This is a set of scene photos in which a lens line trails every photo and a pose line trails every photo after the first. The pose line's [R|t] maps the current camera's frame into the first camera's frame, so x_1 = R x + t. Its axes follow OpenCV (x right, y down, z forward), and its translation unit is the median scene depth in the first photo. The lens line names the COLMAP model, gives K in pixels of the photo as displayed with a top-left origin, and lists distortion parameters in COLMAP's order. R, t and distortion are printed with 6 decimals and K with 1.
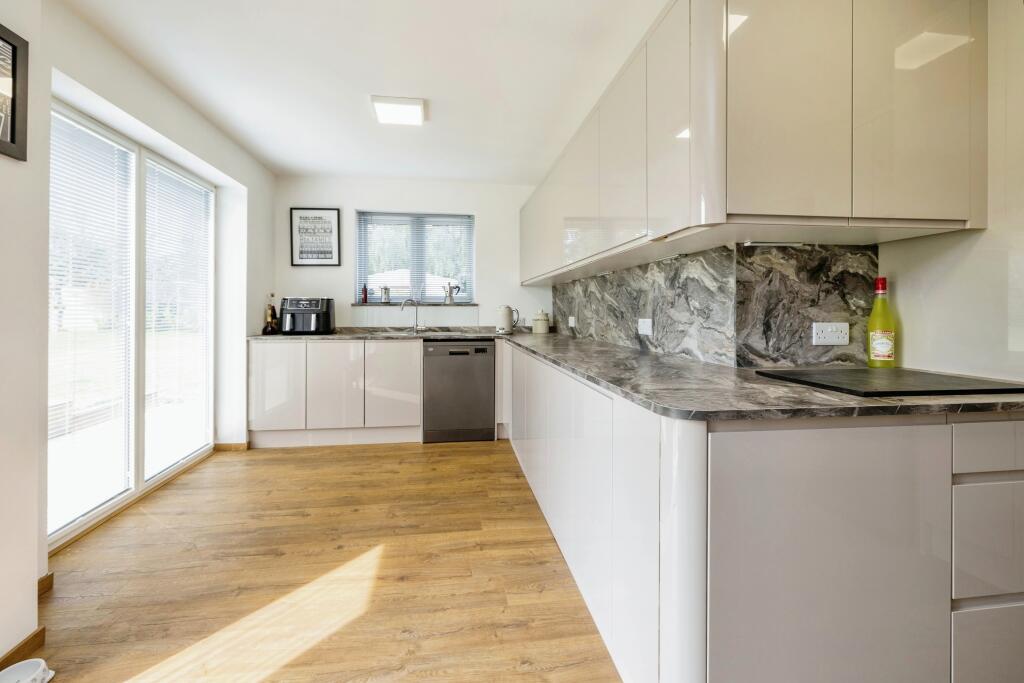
lens RADIAL K [[441.0, 0, 498.2], [0, 441.0, 310.6], [0, 0, 1]] dist [-0.003654, -0.000203]
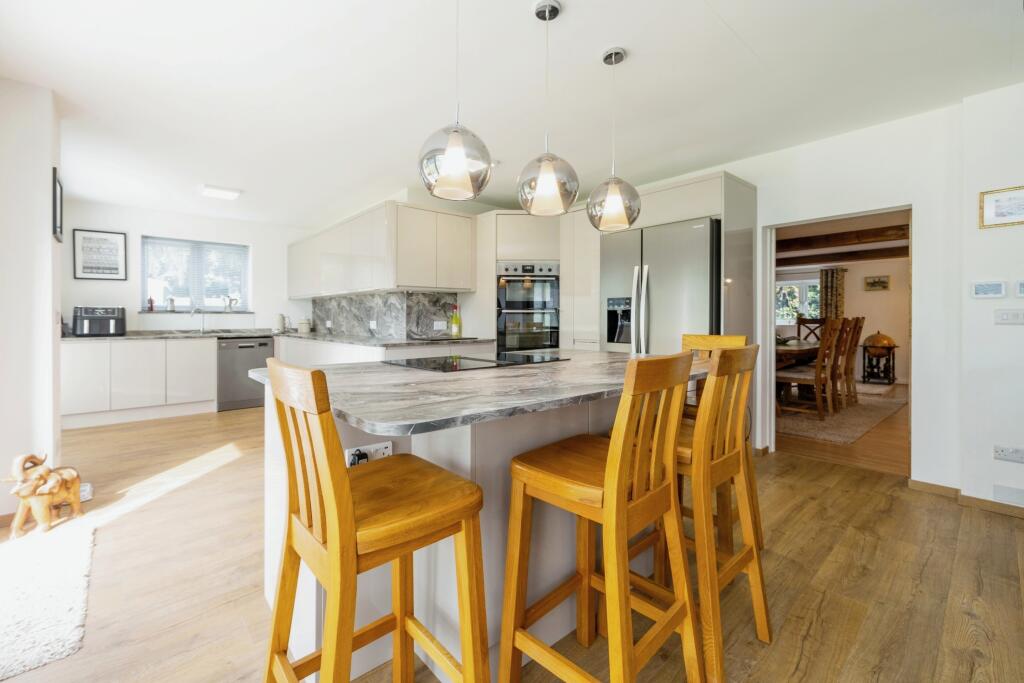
lens RADIAL K [[441.0, 0, 507.9], [0, 441.0, 319.9], [0, 0, 1]] dist [-0.003654, -0.000203]
pose [[0.826141, -0.004768, 0.563443, -0.190925], [0.000632, 0.999971, 0.007536, -0.000826], [-0.563462, -0.005870, 0.826121, -0.657246]]
